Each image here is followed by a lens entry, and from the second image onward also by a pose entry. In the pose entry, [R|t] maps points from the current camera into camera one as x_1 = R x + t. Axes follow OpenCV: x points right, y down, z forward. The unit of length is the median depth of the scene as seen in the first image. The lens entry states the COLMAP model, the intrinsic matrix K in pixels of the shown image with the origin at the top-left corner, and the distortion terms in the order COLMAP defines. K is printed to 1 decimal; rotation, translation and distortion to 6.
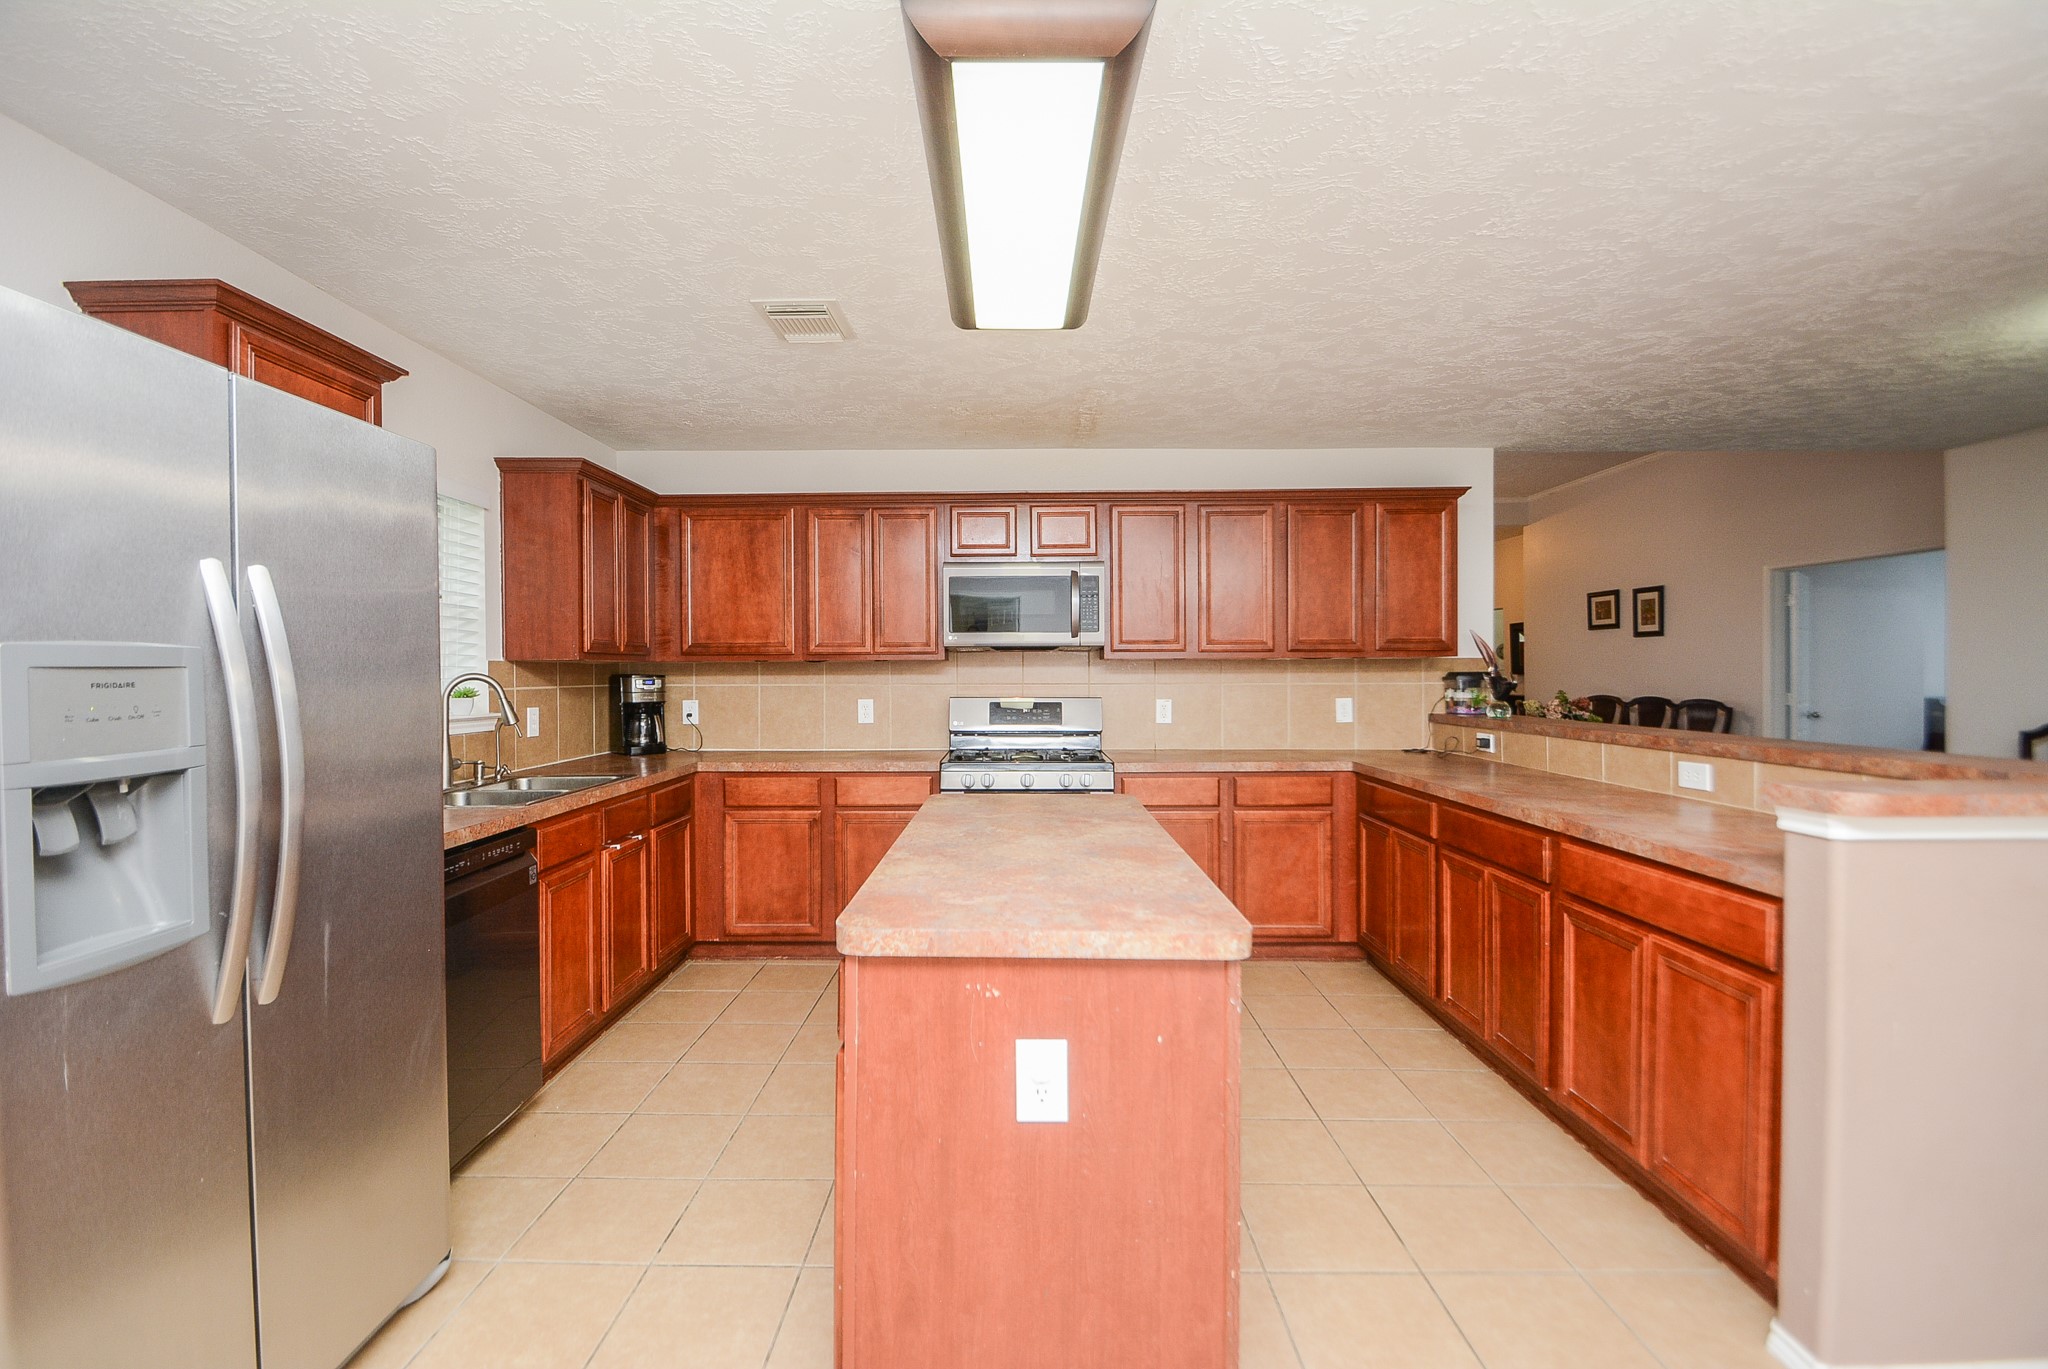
lens RADIAL K [[911.7, 0, 1011.4], [0, 911.7, 676.6], [0, 0, 1]] dist [0.020948, -0.017314]
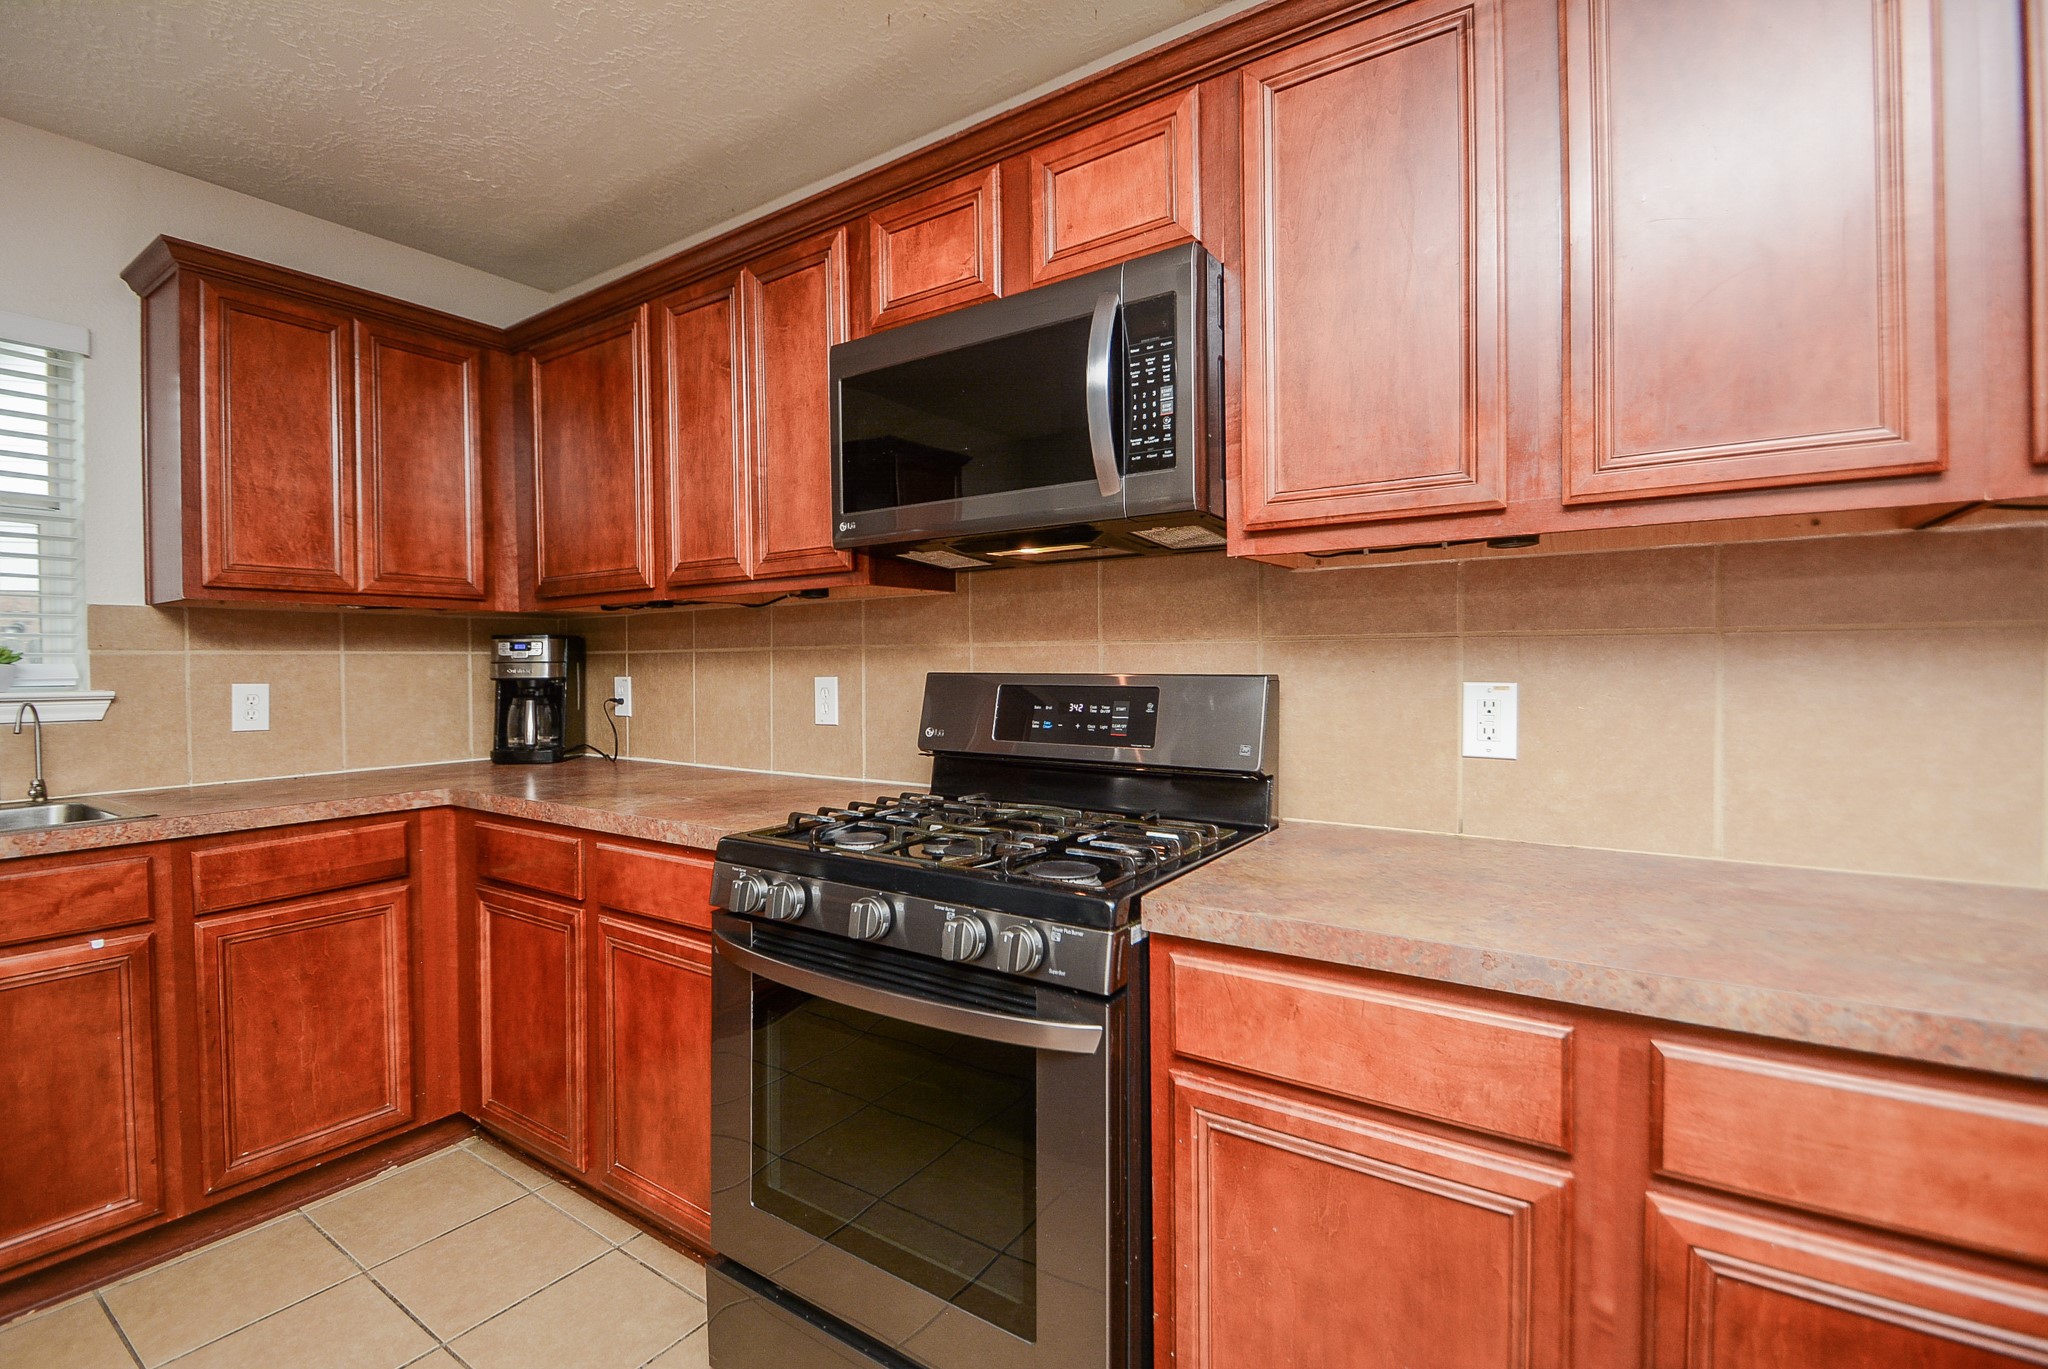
lens RADIAL K [[906.0, 0, 1017.9], [0, 906.0, 676.6], [0, 0, 1]] dist [0.020130, -0.017804]
pose [[0.828216, 0.005436, -0.560383, 0.227607], [0.001700, 0.999924, 0.012212, 0.020135], [0.560406, -0.011067, 0.828144, 0.700996]]
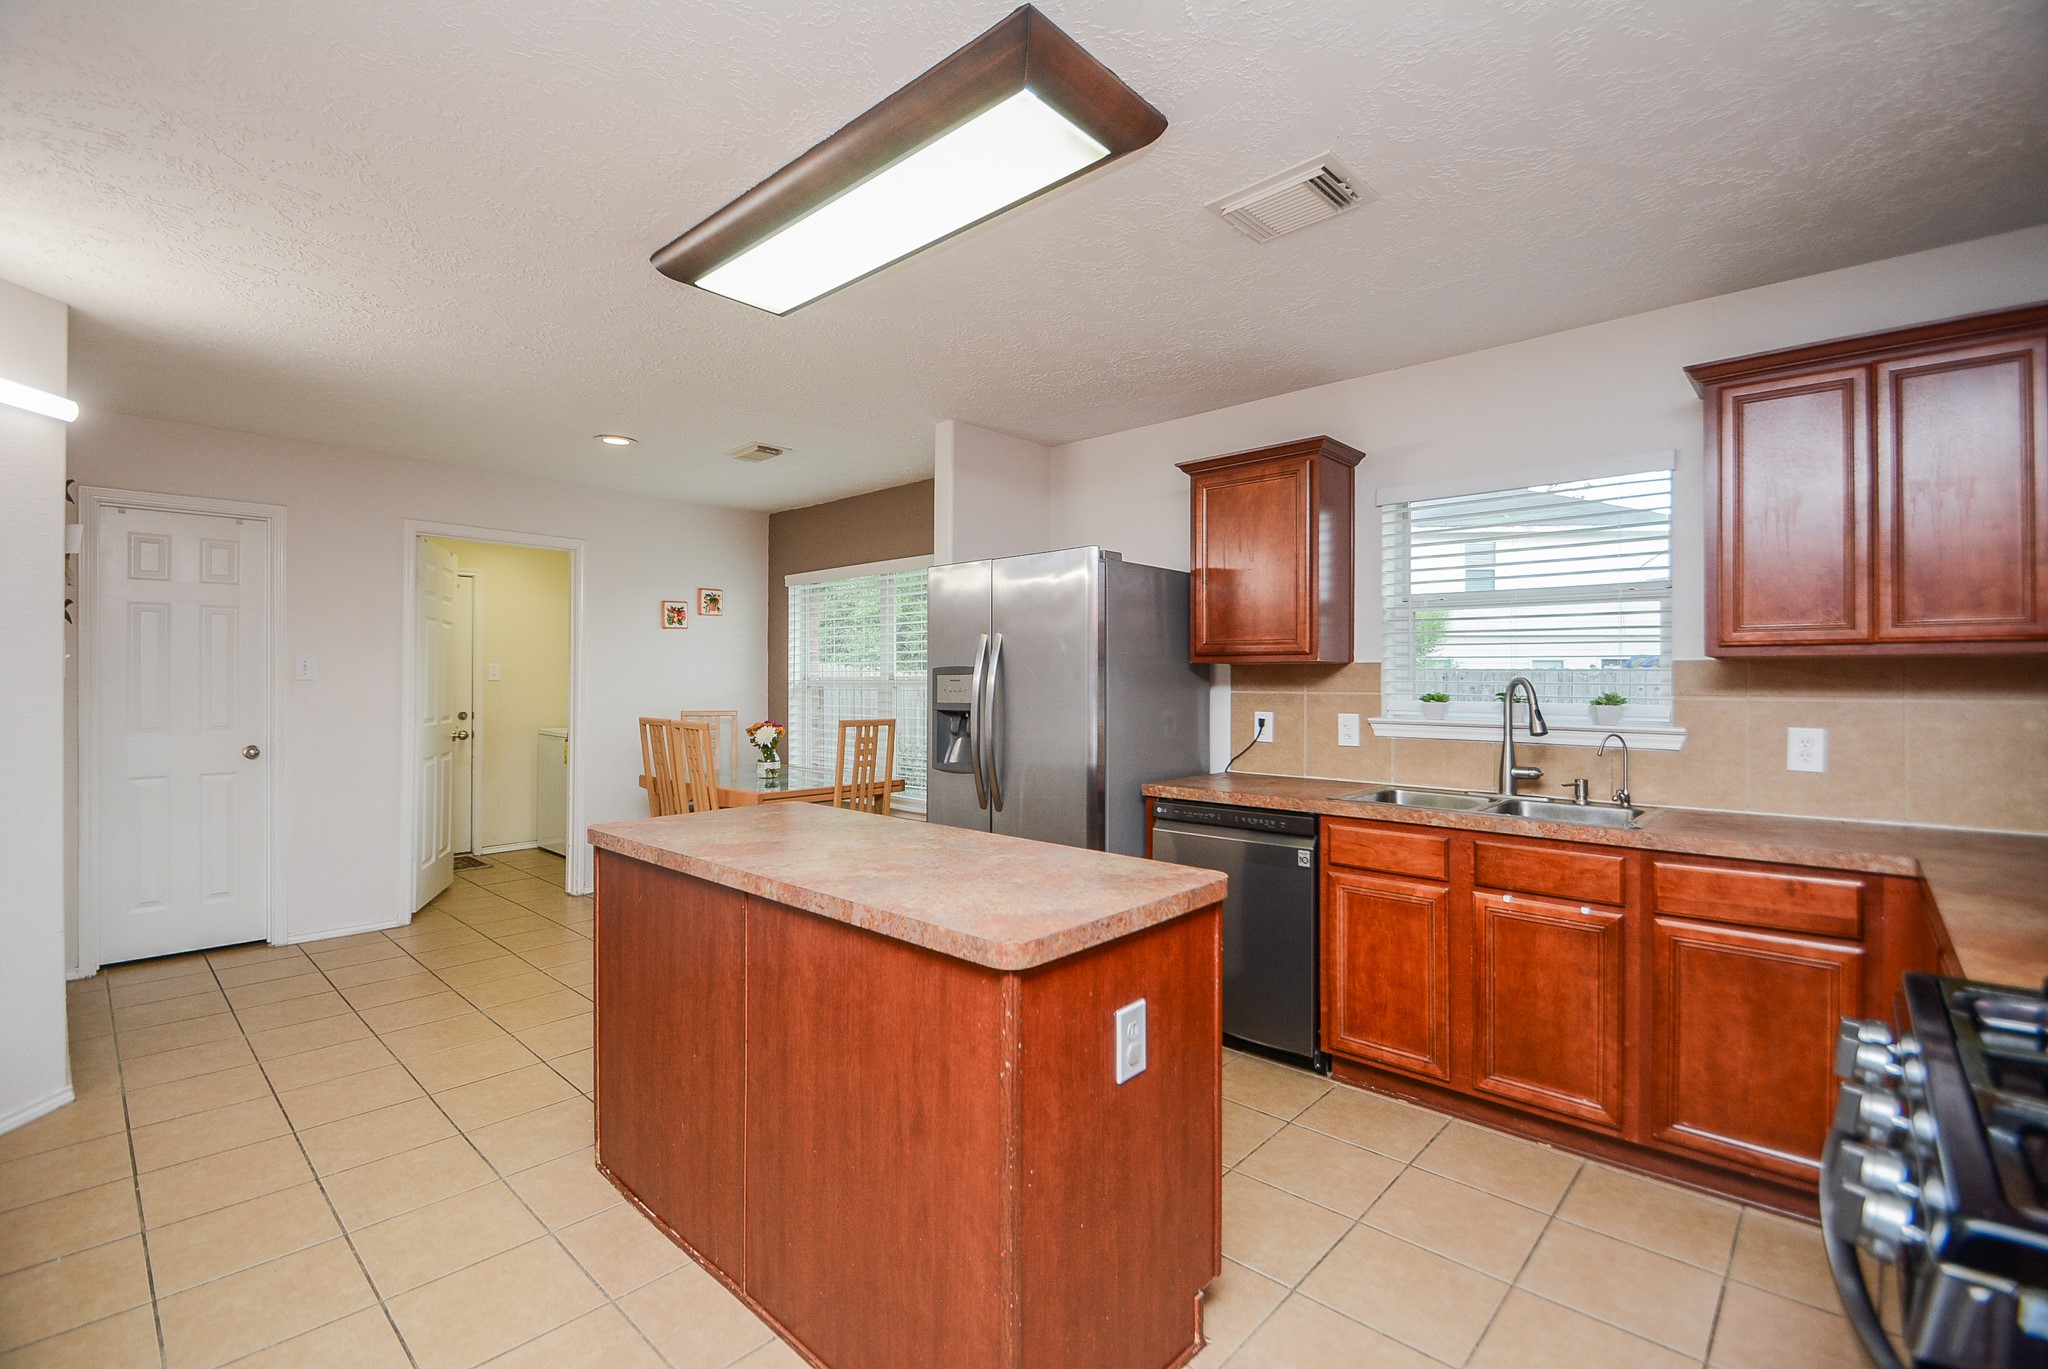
lens RADIAL K [[911.7, 0, 1011.4], [0, 911.7, 676.6], [0, 0, 1]] dist [0.020948, -0.017314]
pose [[-0.680780, 0.002216, -0.732484, 0.328568], [-0.001657, 0.999988, 0.004566, -0.005380], [0.732486, 0.004322, -0.680769, 0.929490]]
